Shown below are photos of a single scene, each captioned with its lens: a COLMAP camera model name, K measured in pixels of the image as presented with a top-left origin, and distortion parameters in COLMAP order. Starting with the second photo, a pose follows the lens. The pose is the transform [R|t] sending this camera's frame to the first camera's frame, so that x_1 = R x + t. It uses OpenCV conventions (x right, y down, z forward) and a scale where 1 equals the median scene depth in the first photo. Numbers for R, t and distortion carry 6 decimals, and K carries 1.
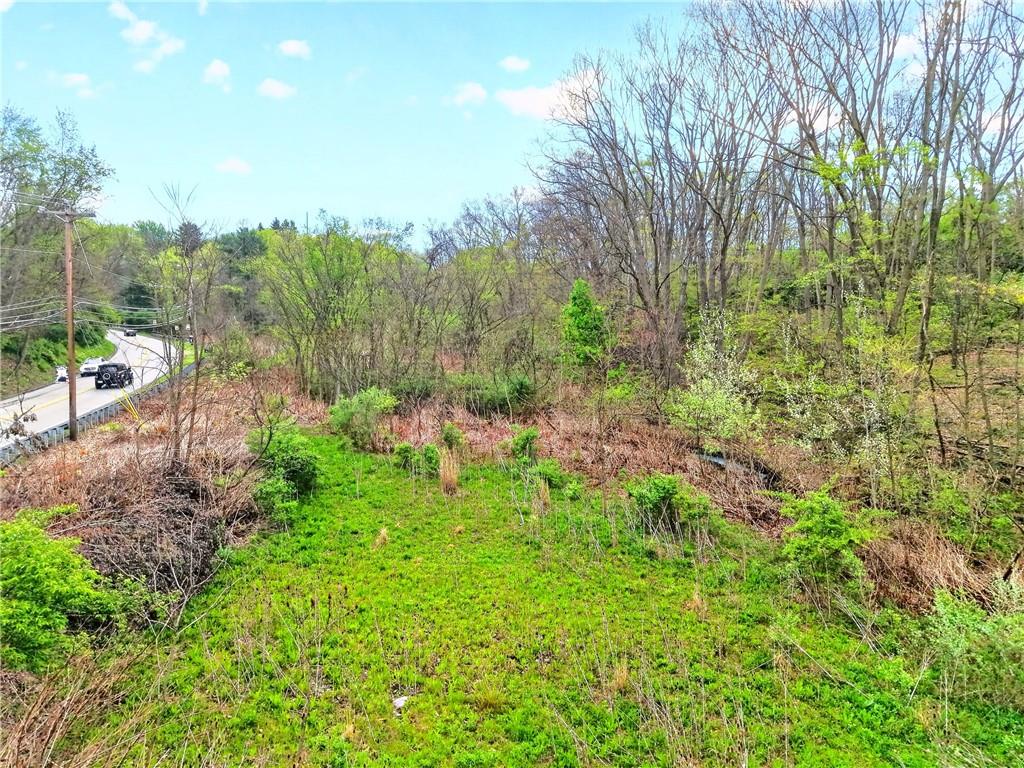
lens RADIAL K [[683.8, 0, 512.0], [0, 683.8, 384.0], [0, 0, 1]] dist [0.003545, -0.001963]
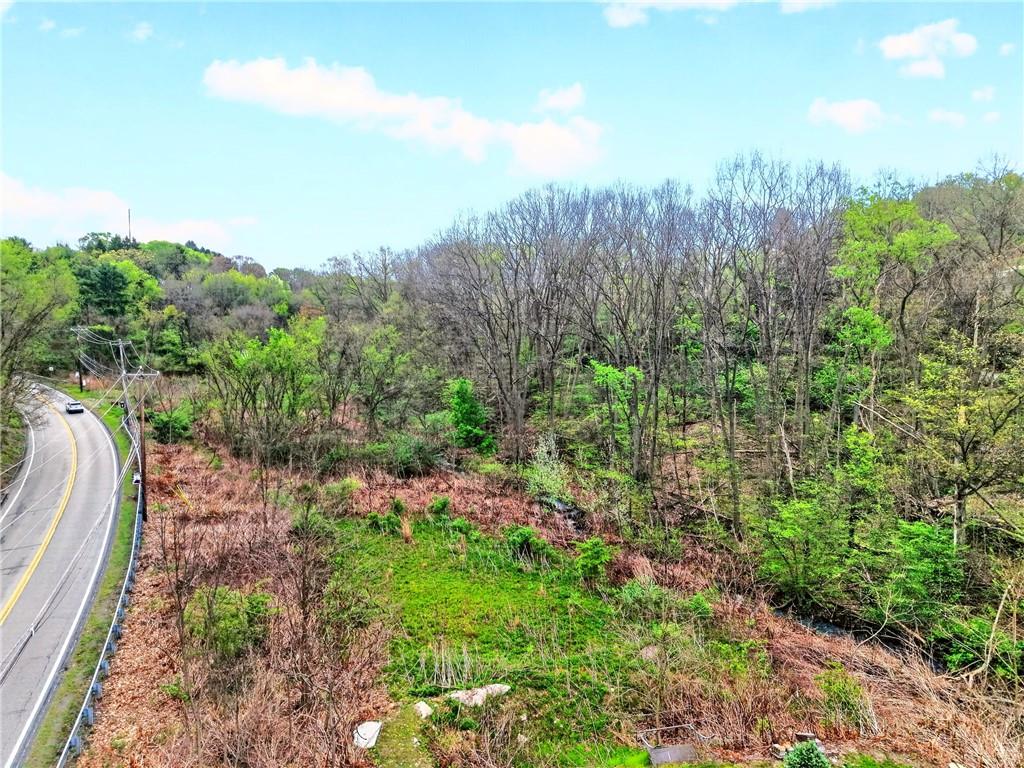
lens RADIAL K [[683.8, 0, 512.0], [0, 683.8, 384.0], [0, 0, 1]] dist [0.003545, -0.001963]
pose [[0.973067, -0.021692, 0.229499, -0.308525], [0.019533, 0.999741, 0.011675, -0.368707], [-0.229693, -0.006878, 0.973239, -1.097240]]
